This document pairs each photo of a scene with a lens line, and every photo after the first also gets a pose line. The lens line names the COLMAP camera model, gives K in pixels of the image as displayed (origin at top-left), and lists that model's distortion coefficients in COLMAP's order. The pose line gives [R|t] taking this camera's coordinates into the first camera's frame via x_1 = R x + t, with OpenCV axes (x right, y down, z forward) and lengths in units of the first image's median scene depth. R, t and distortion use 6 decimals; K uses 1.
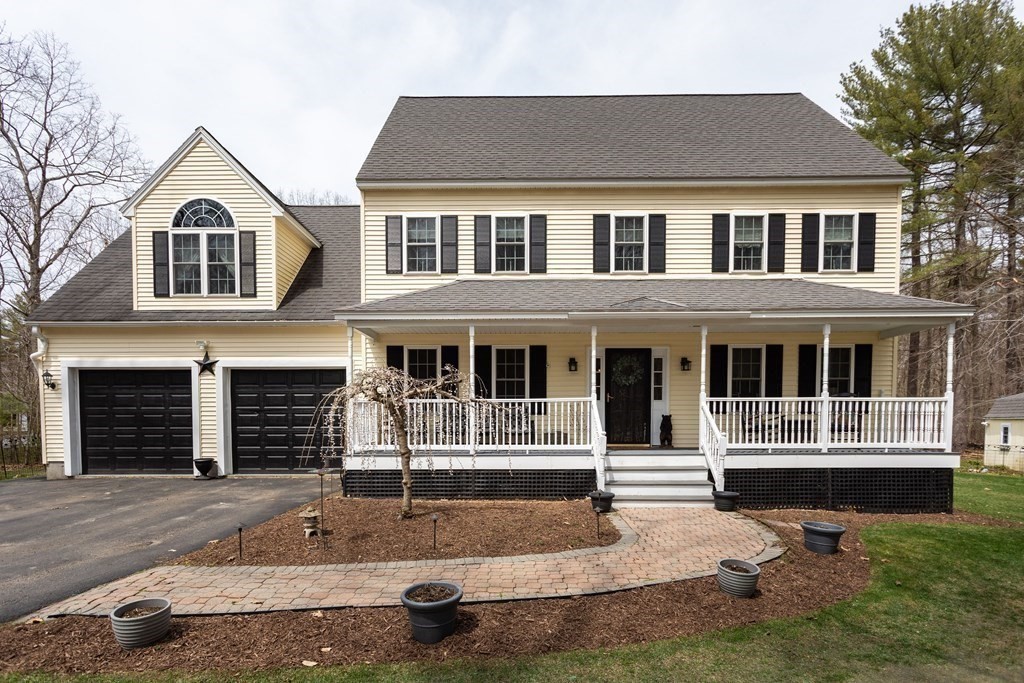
lens RADIAL K [[571.4, 0, 511.9], [0, 571.4, 438.9], [0, 0, 1]] dist [-0.005230, 0.001831]
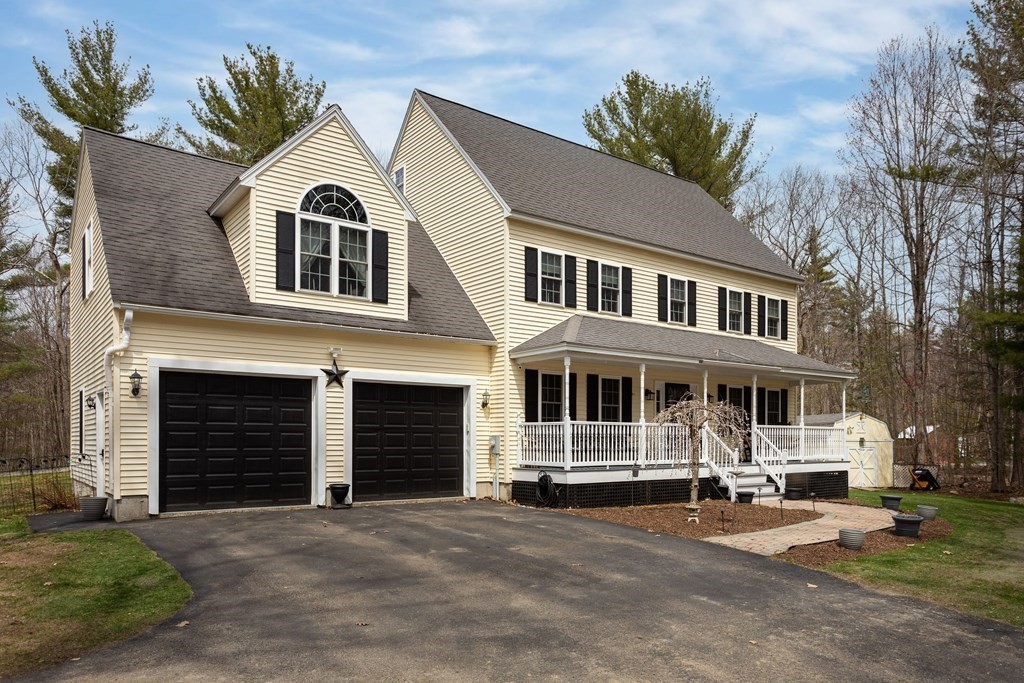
lens RADIAL K [[694.0, 0, 511.9], [0, 694.0, 436.9], [0, 0, 1]] dist [0.001943, -0.002017]
pose [[0.796826, 0.004841, 0.604190, -0.959536], [0.019061, 0.999269, -0.033146, 0.003352], [-0.603909, 0.037928, 0.796151, 0.007312]]
